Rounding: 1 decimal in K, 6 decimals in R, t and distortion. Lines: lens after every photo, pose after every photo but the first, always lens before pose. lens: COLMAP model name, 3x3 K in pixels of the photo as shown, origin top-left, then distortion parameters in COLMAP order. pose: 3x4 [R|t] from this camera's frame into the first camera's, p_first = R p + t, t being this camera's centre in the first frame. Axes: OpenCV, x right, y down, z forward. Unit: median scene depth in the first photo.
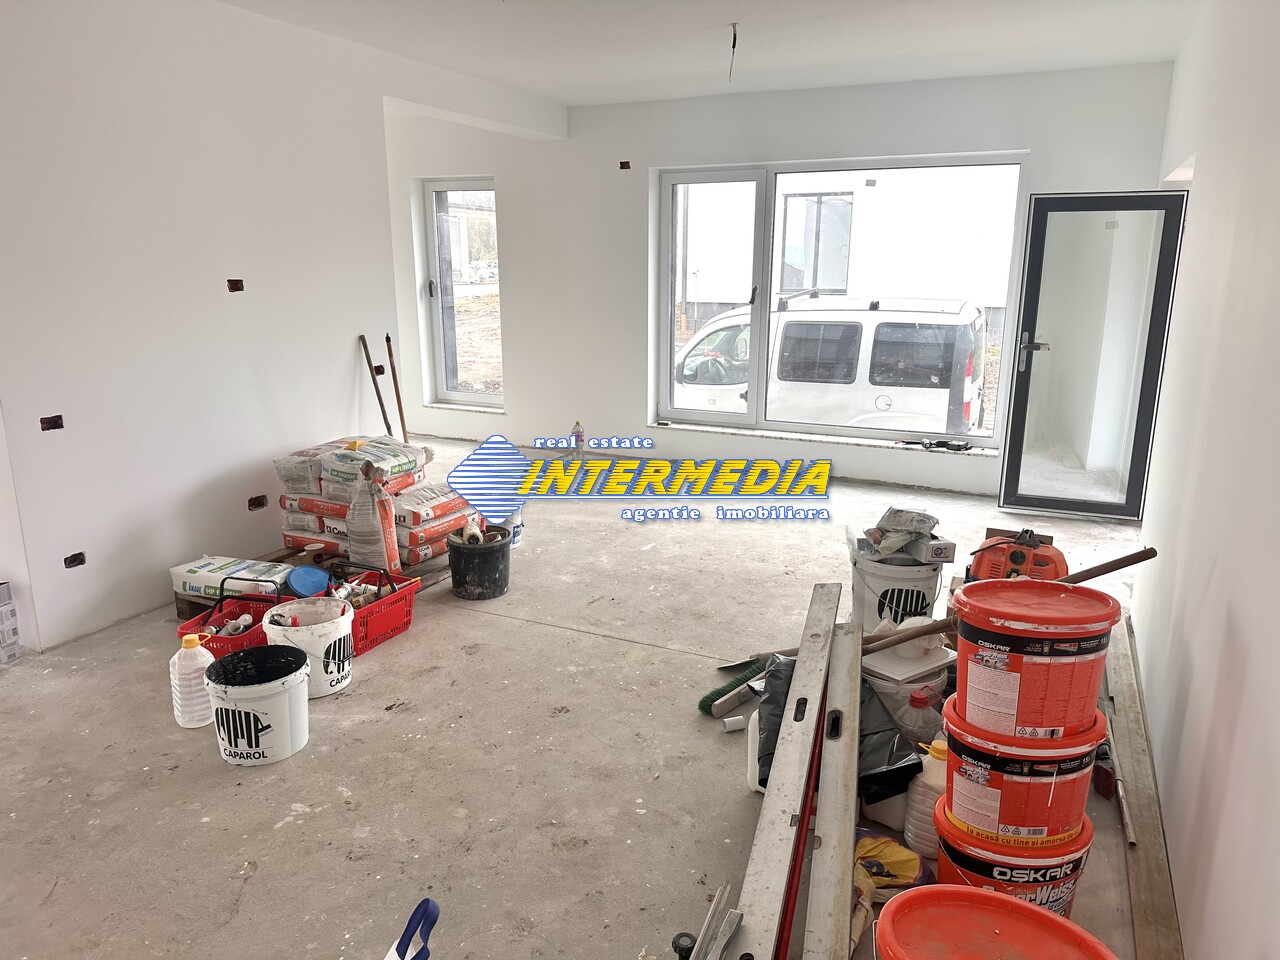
lens RADIAL K [[888.7, 0, 642.2], [0, 888.7, 480.7], [0, 0, 1]] dist [0.043737, -0.051121]
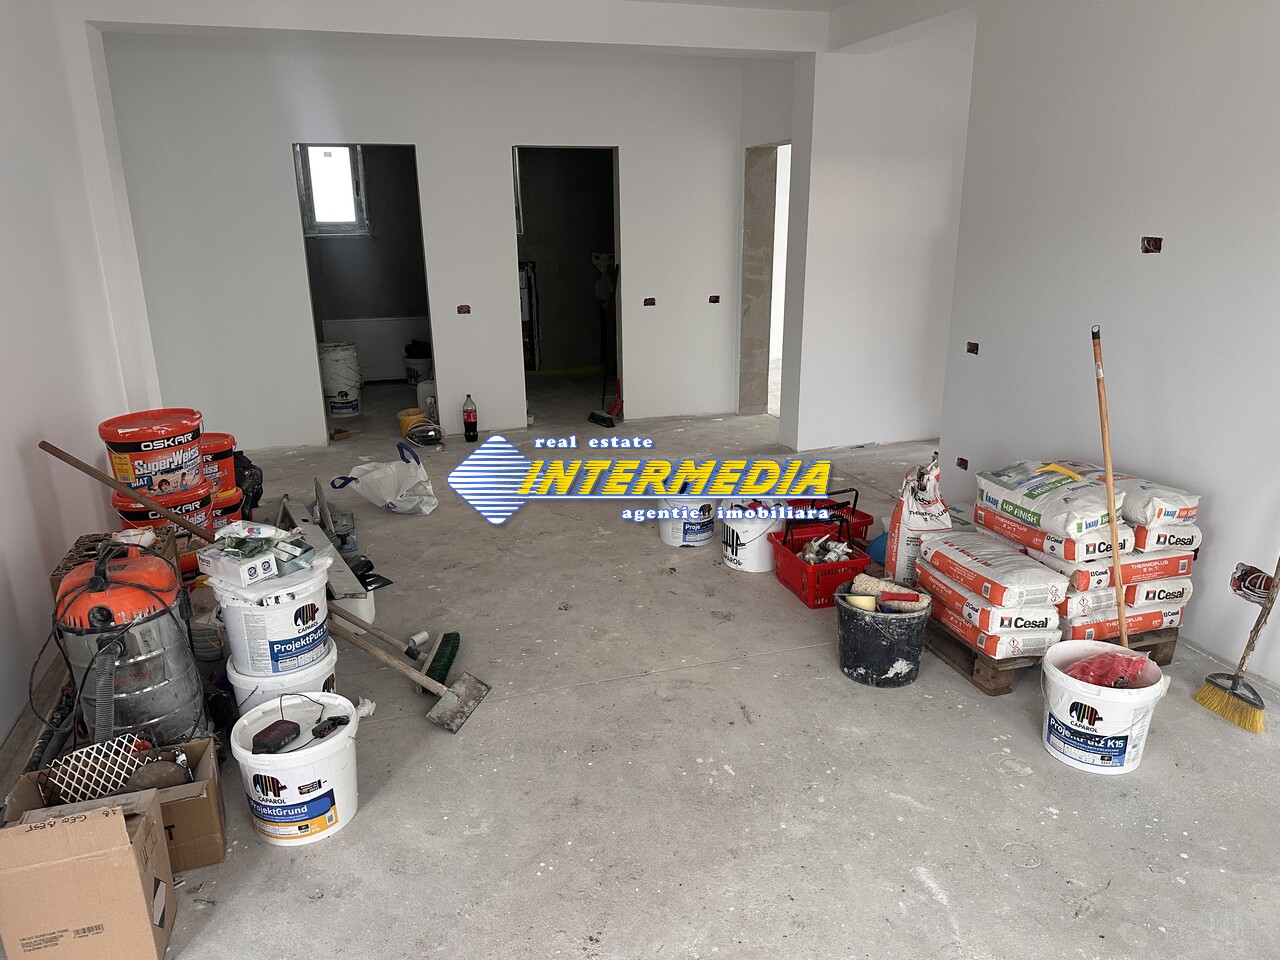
lens RADIAL K [[888.7, 0, 646.6], [0, 888.7, 478.5], [0, 0, 1]] dist [0.043737, -0.051121]
pose [[-0.735621, 0.195899, -0.648449, 0.475818], [-0.155577, 0.882821, 0.443196, -0.365491], [0.659286, 0.426908, -0.618944, 1.481429]]
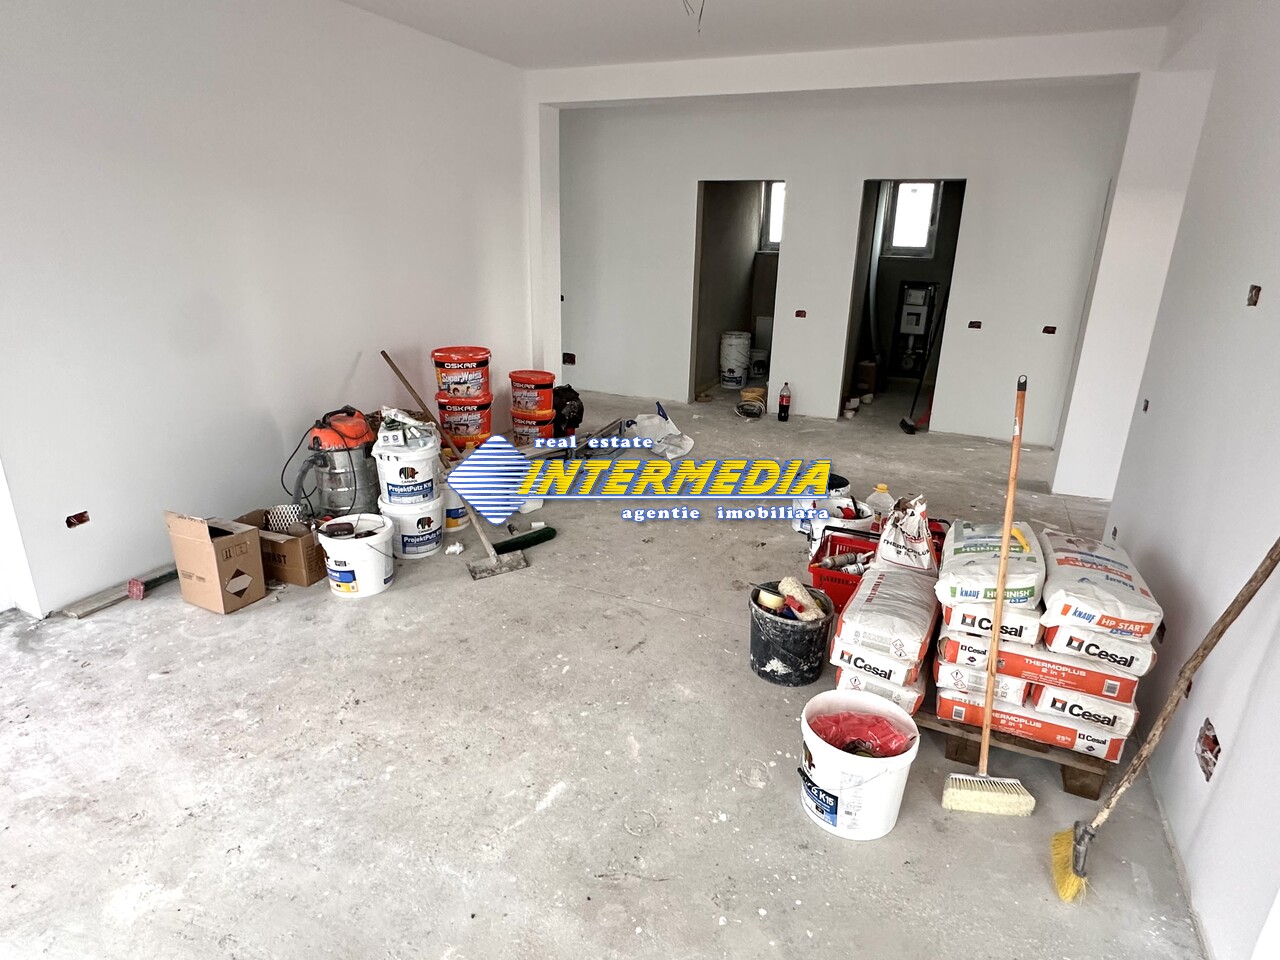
lens RADIAL K [[731.1, 0, 641.5], [0, 731.1, 472.7], [0, 0, 1]] dist [-0.003095, 0.001260]
pose [[-0.999416, -0.023840, -0.024493, -0.040933], [-0.033191, 0.848028, 0.528910, -0.419990], [0.008162, 0.529414, -0.848324, 1.707698]]
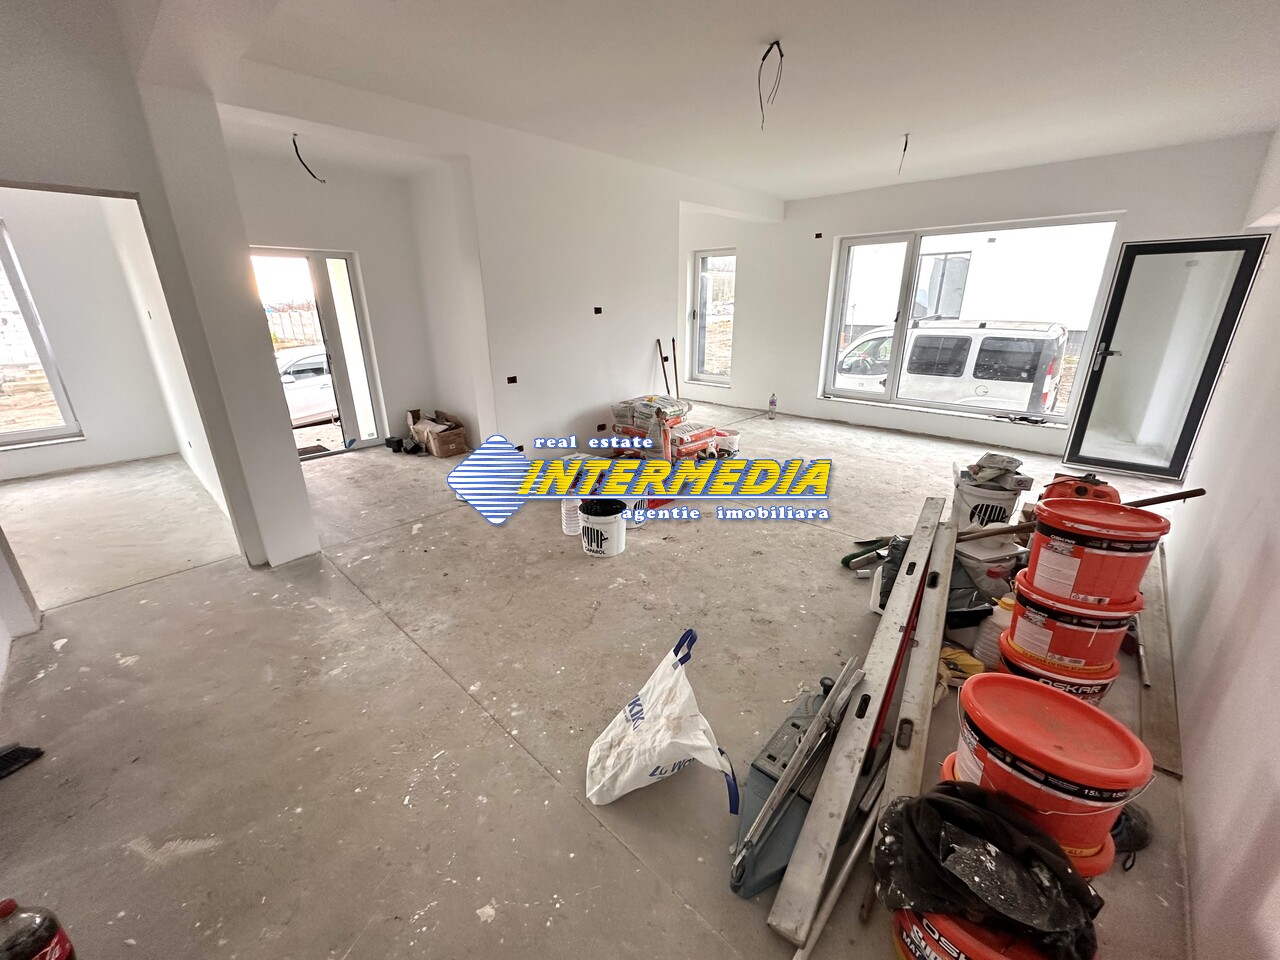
lens RADIAL K [[507.4, 0, 640.0], [0, 507.4, 479.8], [0, 0, 1]] dist [-0.007996, 0.001371]
pose [[0.950467, 0.092418, -0.296770, -0.024081], [-0.064035, 0.992514, 0.103996, 0.021010], [0.304159, -0.079841, 0.949270, -0.014583]]
